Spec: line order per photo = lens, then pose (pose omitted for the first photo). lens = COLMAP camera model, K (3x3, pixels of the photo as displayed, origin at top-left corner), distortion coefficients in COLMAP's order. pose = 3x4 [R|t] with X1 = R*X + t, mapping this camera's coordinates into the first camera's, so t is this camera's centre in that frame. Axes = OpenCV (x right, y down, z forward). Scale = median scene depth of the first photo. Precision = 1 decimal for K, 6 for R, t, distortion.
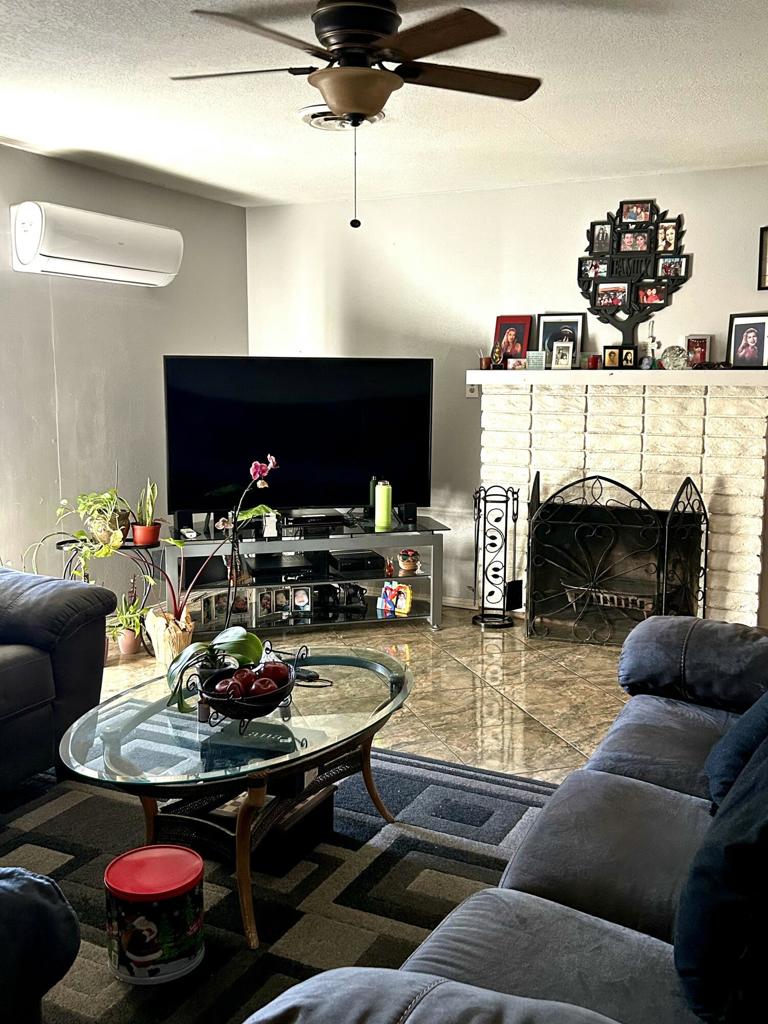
lens RADIAL K [[970.9, 0, 385.7], [0, 970.9, 513.0], [0, 0, 1]] dist [0.002950, 0.000000]
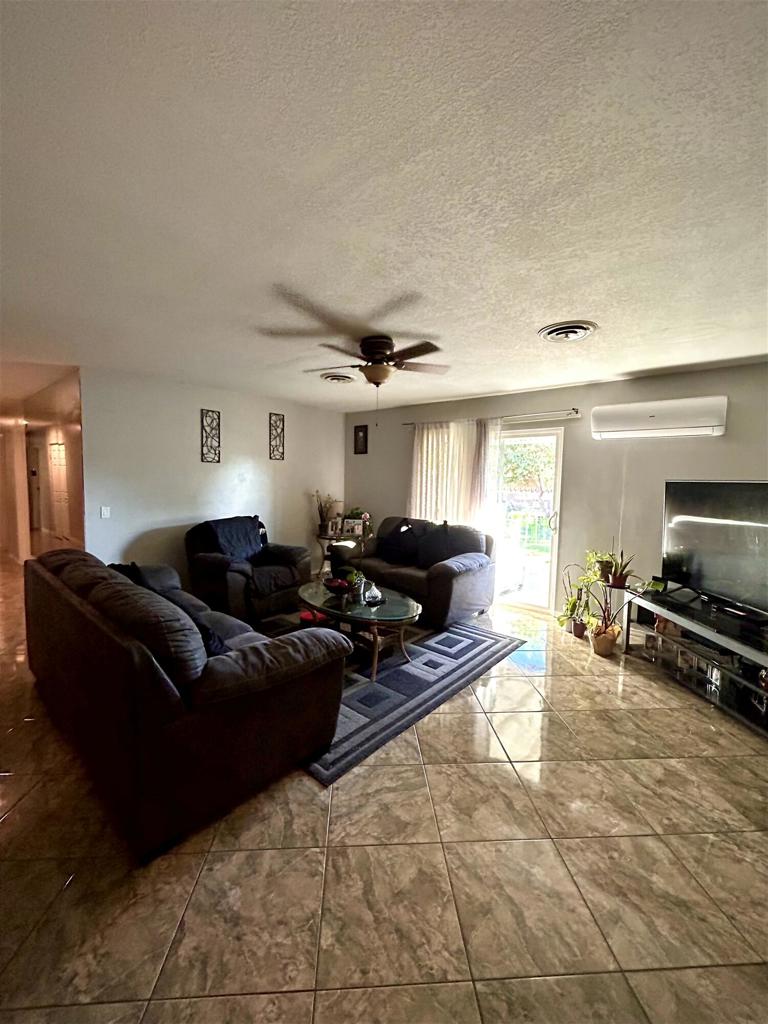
lens RADIAL K [[412.9, 0, 383.9], [0, 412.9, 509.9], [0, 0, 1]] dist [0.001859, 0.000410]
pose [[-0.250583, 0.067082, -0.965768, 0.566906], [-0.159782, 0.981049, 0.109601, -0.117494], [0.954818, 0.181776, -0.235116, 0.735652]]
